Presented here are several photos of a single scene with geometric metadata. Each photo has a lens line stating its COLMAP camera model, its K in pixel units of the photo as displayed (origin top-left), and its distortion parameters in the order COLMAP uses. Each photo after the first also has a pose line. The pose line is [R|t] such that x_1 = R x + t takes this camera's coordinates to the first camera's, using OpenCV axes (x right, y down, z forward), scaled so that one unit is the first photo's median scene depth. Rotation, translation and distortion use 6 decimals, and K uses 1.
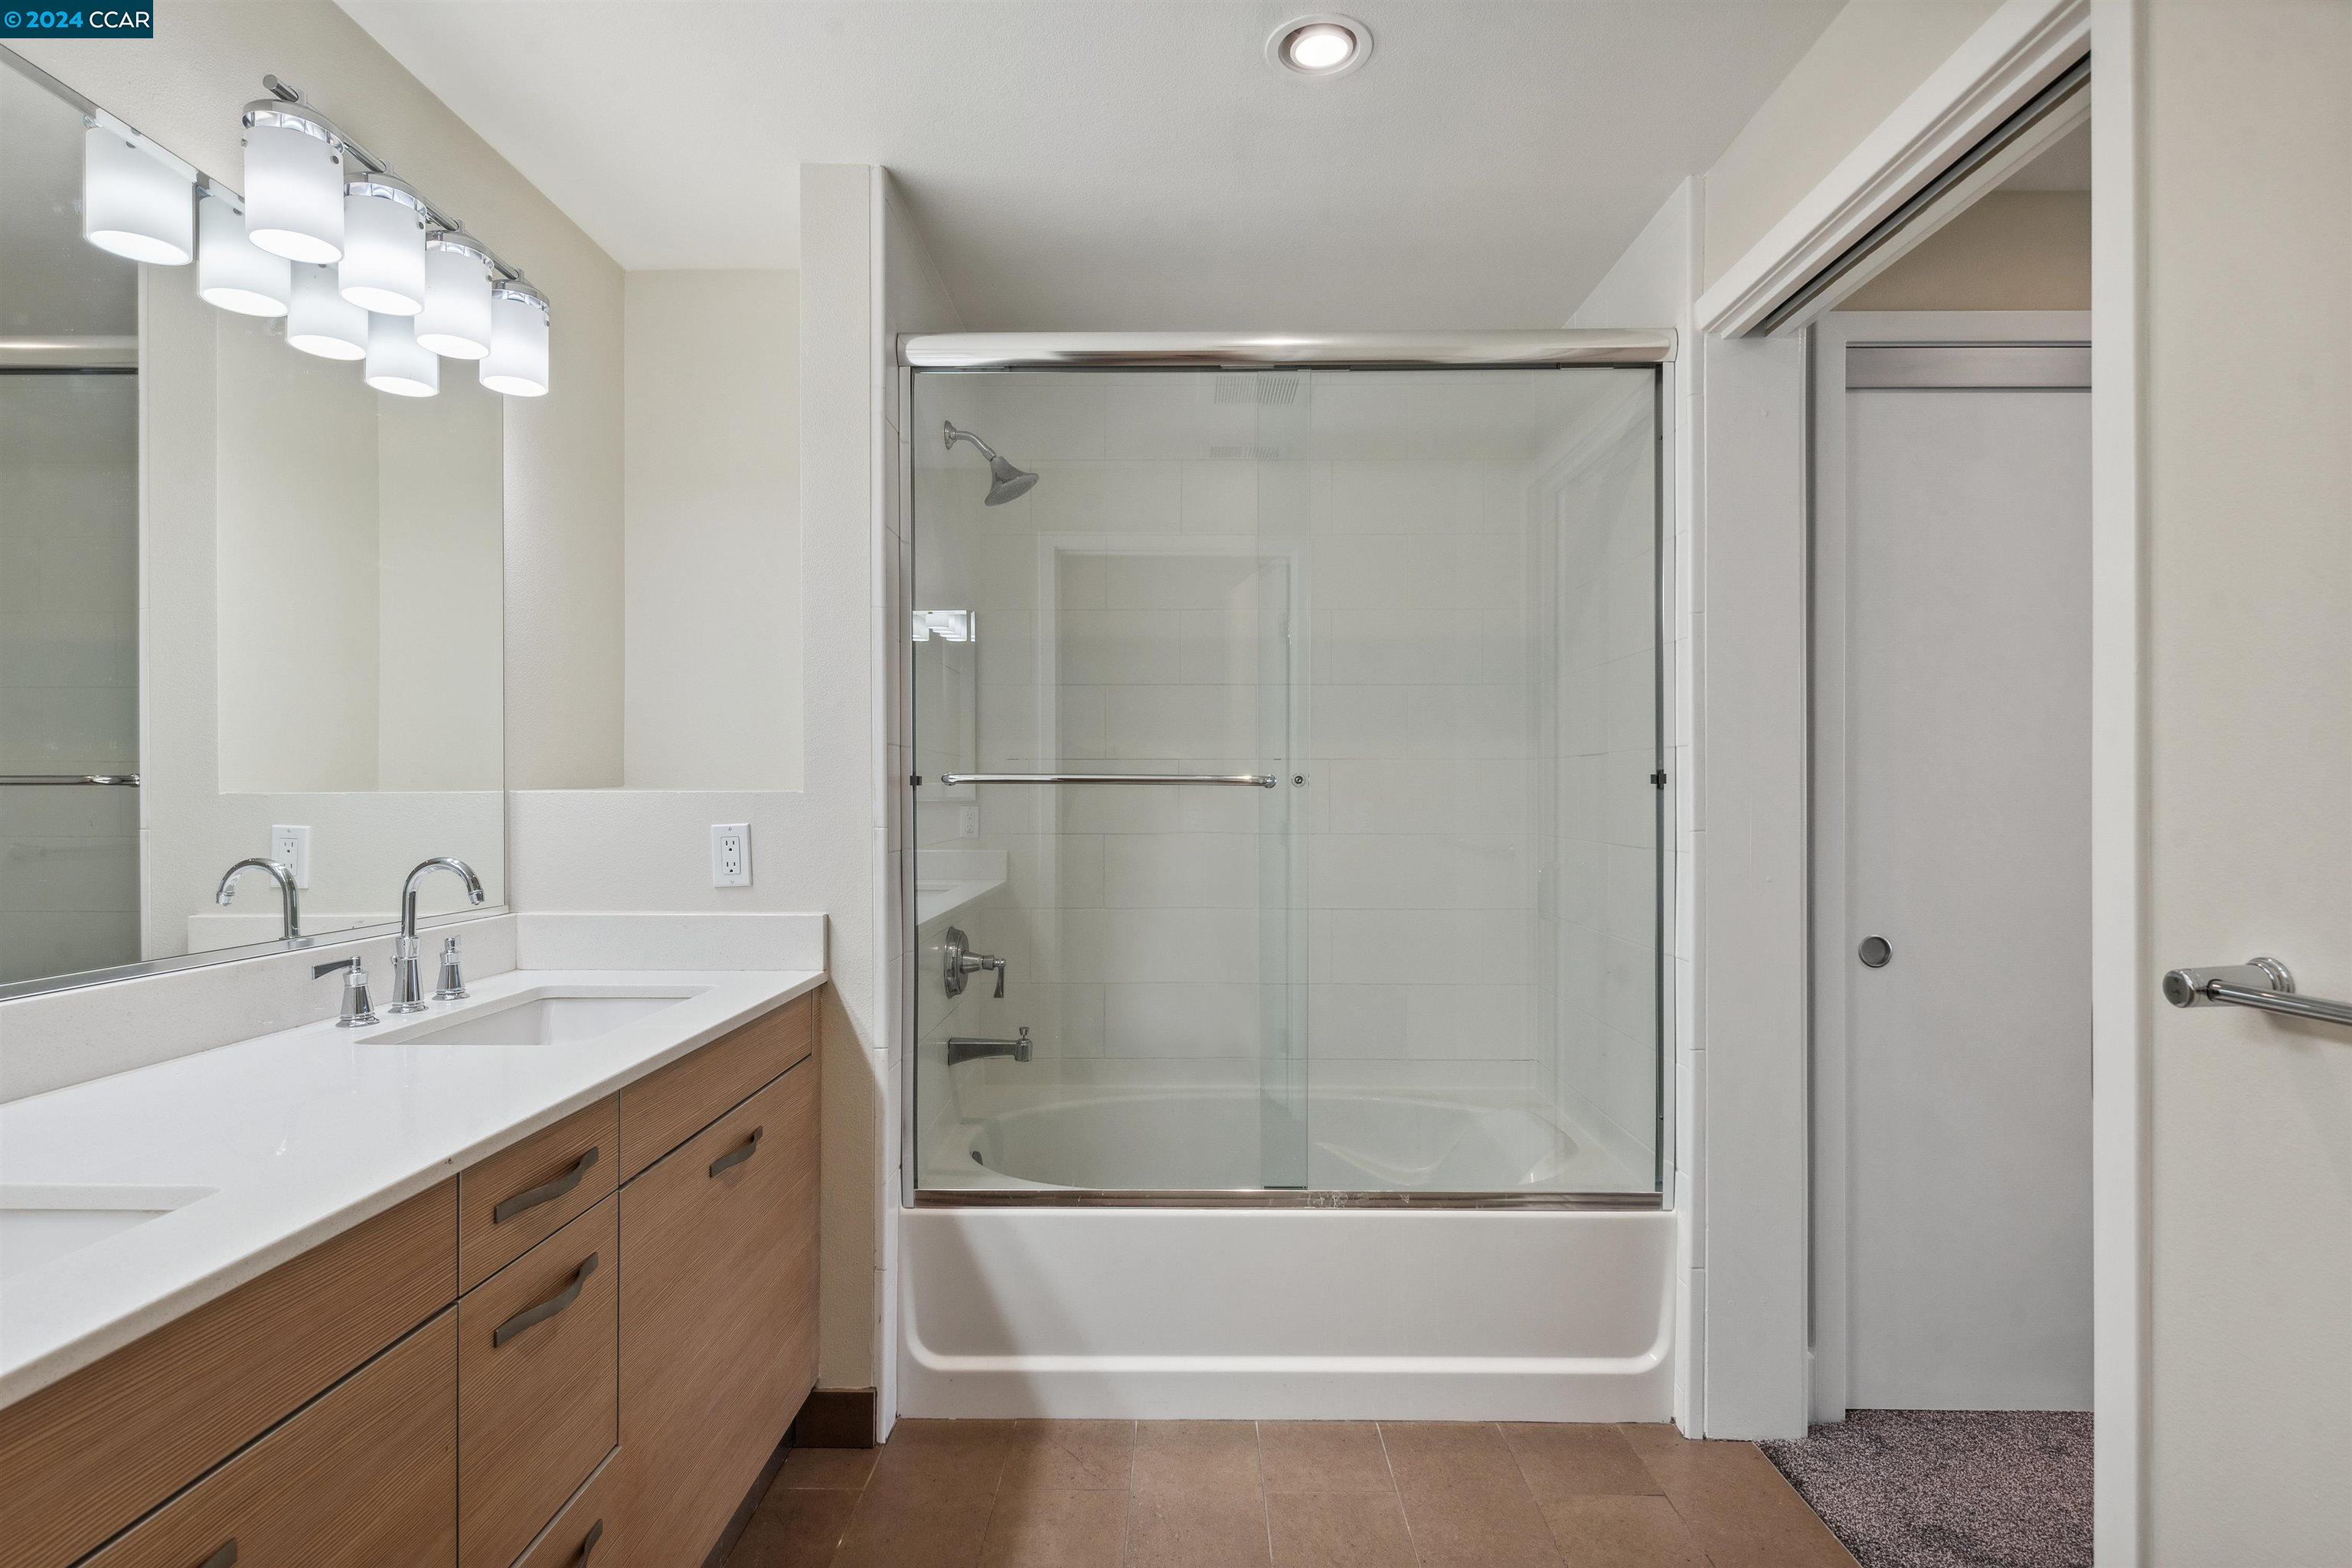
lens RADIAL K [[1161.8, 0, 1173.5], [0, 1161.8, 804.0], [0, 0, 1]] dist [0.009744, -0.002125]
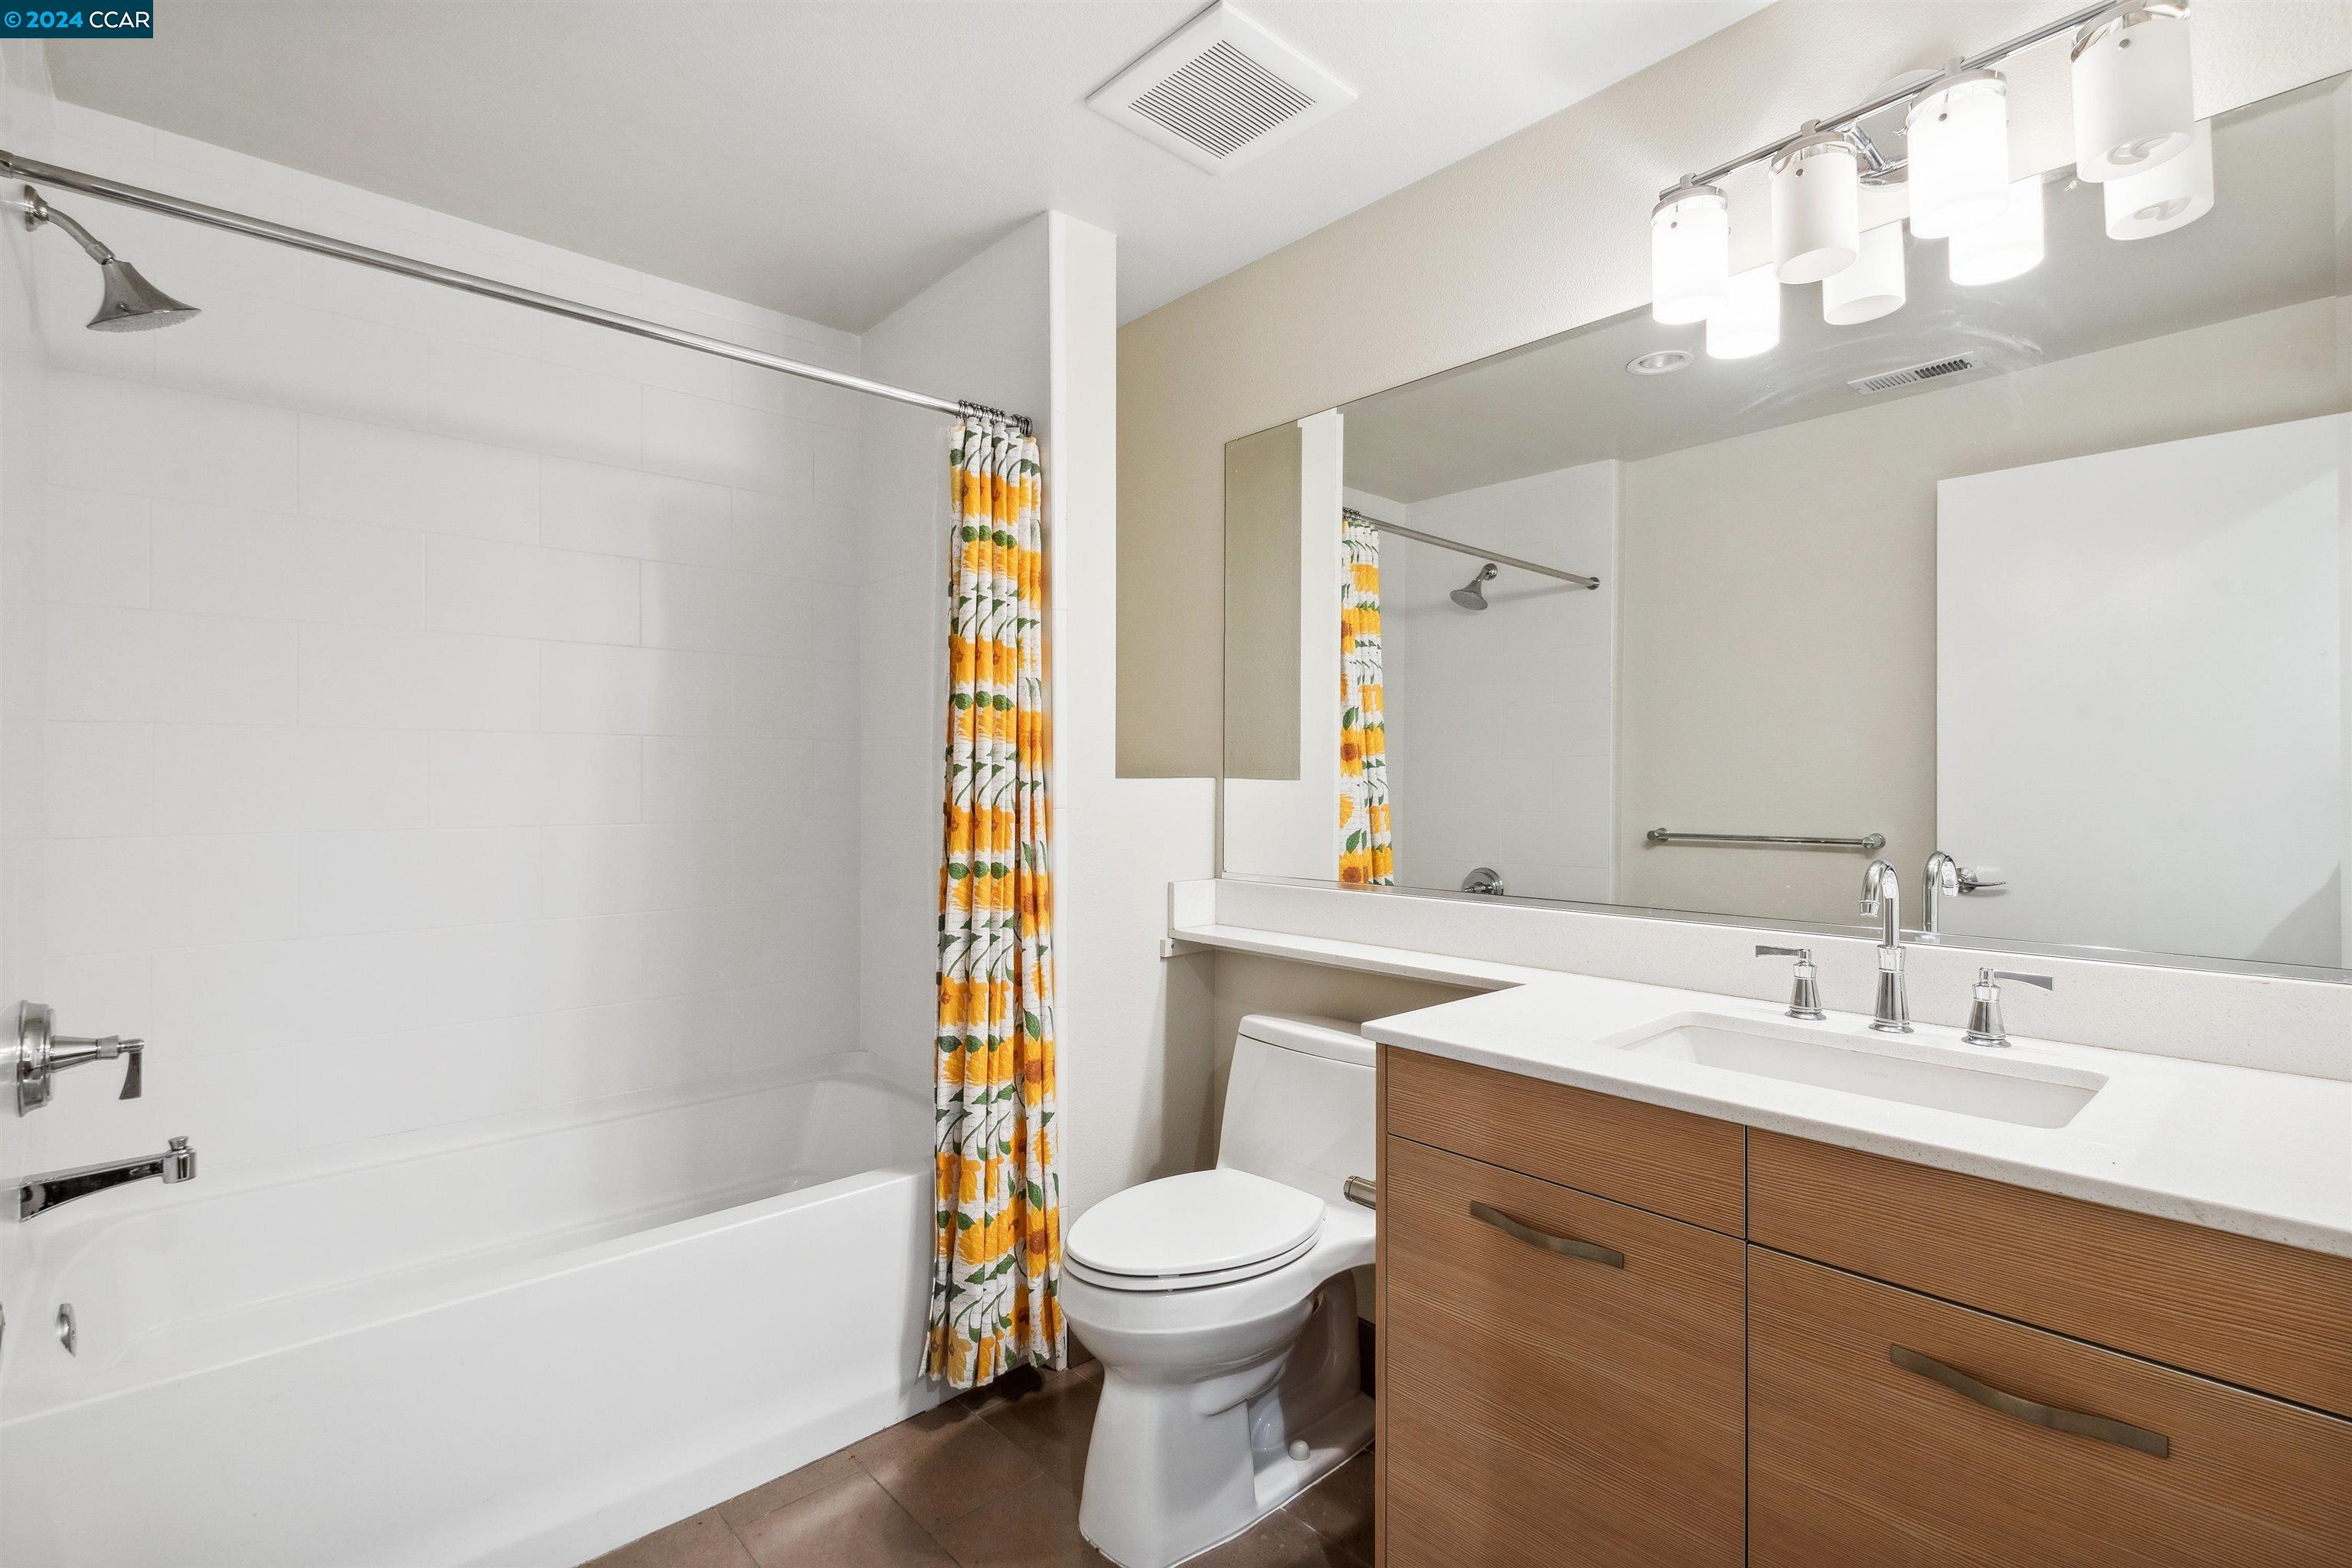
lens RADIAL K [[1148.8, 0, 1181.0], [0, 1148.8, 769.1], [0, 0, 1]] dist [0.005746, 0.000576]
pose [[-0.729687, -0.008275, -0.683732, 0.245339], [-0.003992, 0.999961, -0.007842, -0.005463], [0.683770, -0.002993, -0.729691, 1.022058]]
